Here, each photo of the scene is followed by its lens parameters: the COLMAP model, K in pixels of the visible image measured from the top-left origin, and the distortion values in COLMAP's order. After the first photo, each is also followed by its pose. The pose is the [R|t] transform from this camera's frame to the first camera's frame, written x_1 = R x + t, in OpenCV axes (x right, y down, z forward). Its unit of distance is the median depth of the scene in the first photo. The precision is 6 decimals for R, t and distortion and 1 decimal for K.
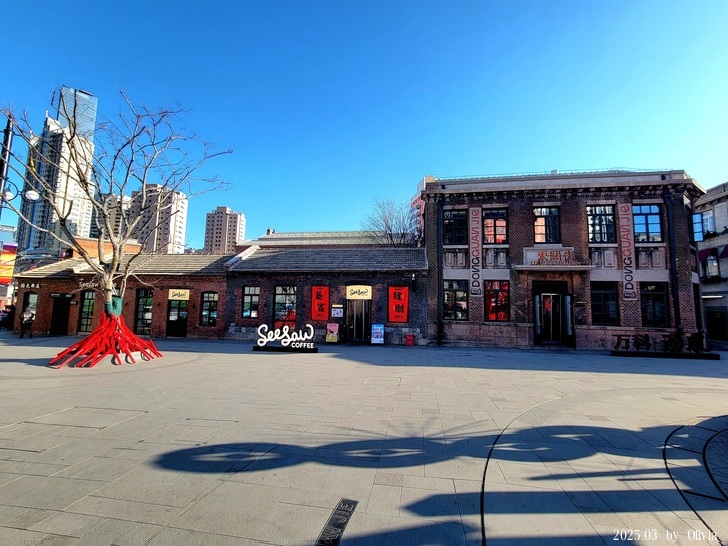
lens RADIAL K [[304.2, 0, 359.5], [0, 304.2, 274.7], [0, 0, 1]] dist [-0.000546, 0.000117]
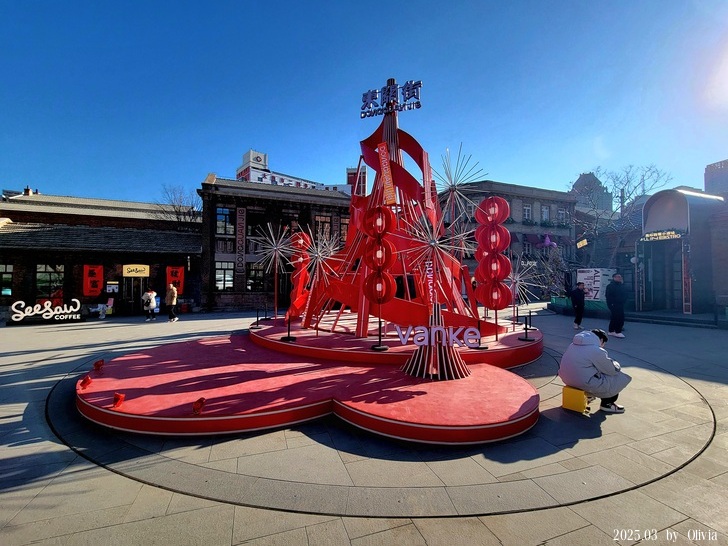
lens RADIAL K [[304.2, 0, 359.5], [0, 304.2, 274.7], [0, 0, 1]] dist [-0.000546, 0.000117]
pose [[0.862468, -0.003392, 0.506101, 0.151834], [-0.039111, 0.996541, 0.073330, -0.047146], [-0.504599, -0.083039, 0.859351, -0.445722]]
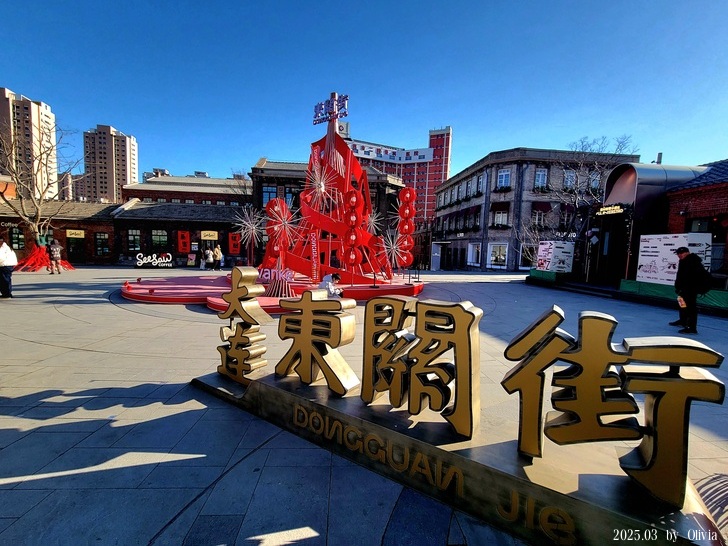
lens RADIAL K [[304.2, 0, 359.5], [0, 304.2, 274.7], [0, 0, 1]] dist [-0.000546, 0.000117]
pose [[0.969576, -0.007841, 0.244666, 0.393201], [-0.040204, 0.980814, 0.190756, -0.081221], [-0.241468, -0.194789, 0.950658, -0.809291]]
